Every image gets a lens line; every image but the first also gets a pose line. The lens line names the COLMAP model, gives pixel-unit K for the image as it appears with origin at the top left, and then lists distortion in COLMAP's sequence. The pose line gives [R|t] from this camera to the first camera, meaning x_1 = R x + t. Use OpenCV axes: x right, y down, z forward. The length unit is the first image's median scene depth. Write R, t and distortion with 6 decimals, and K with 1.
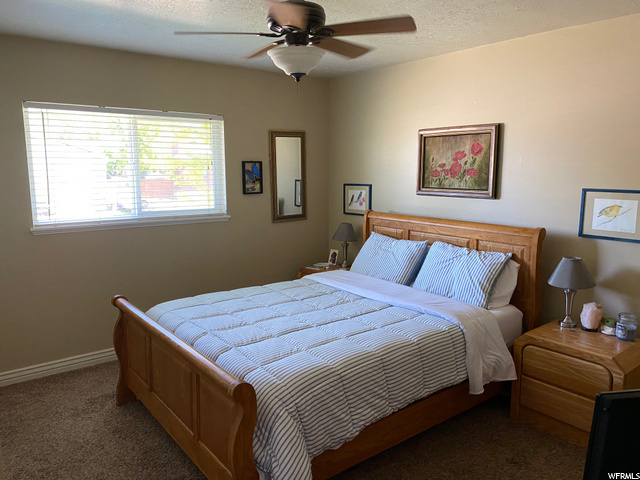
lens RADIAL K [[485.7, 0, 320.5], [0, 485.7, 239.7], [0, 0, 1]] dist [0.020000, -0.015408]
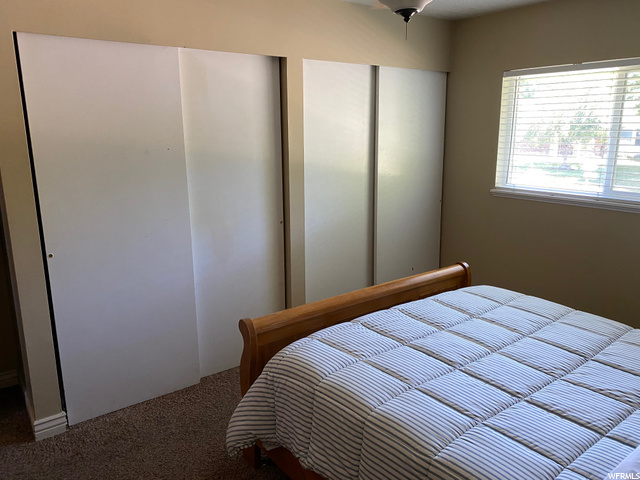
lens RADIAL K [[485.7, 0, 320.8], [0, 485.7, 239.6], [0, 0, 1]] dist [0.020000, -0.015408]
pose [[-0.020629, 0.224041, -0.974361, 0.582529], [-0.150017, 0.962841, 0.224569, -0.117284], [0.988468, 0.150804, 0.013748, 0.703591]]
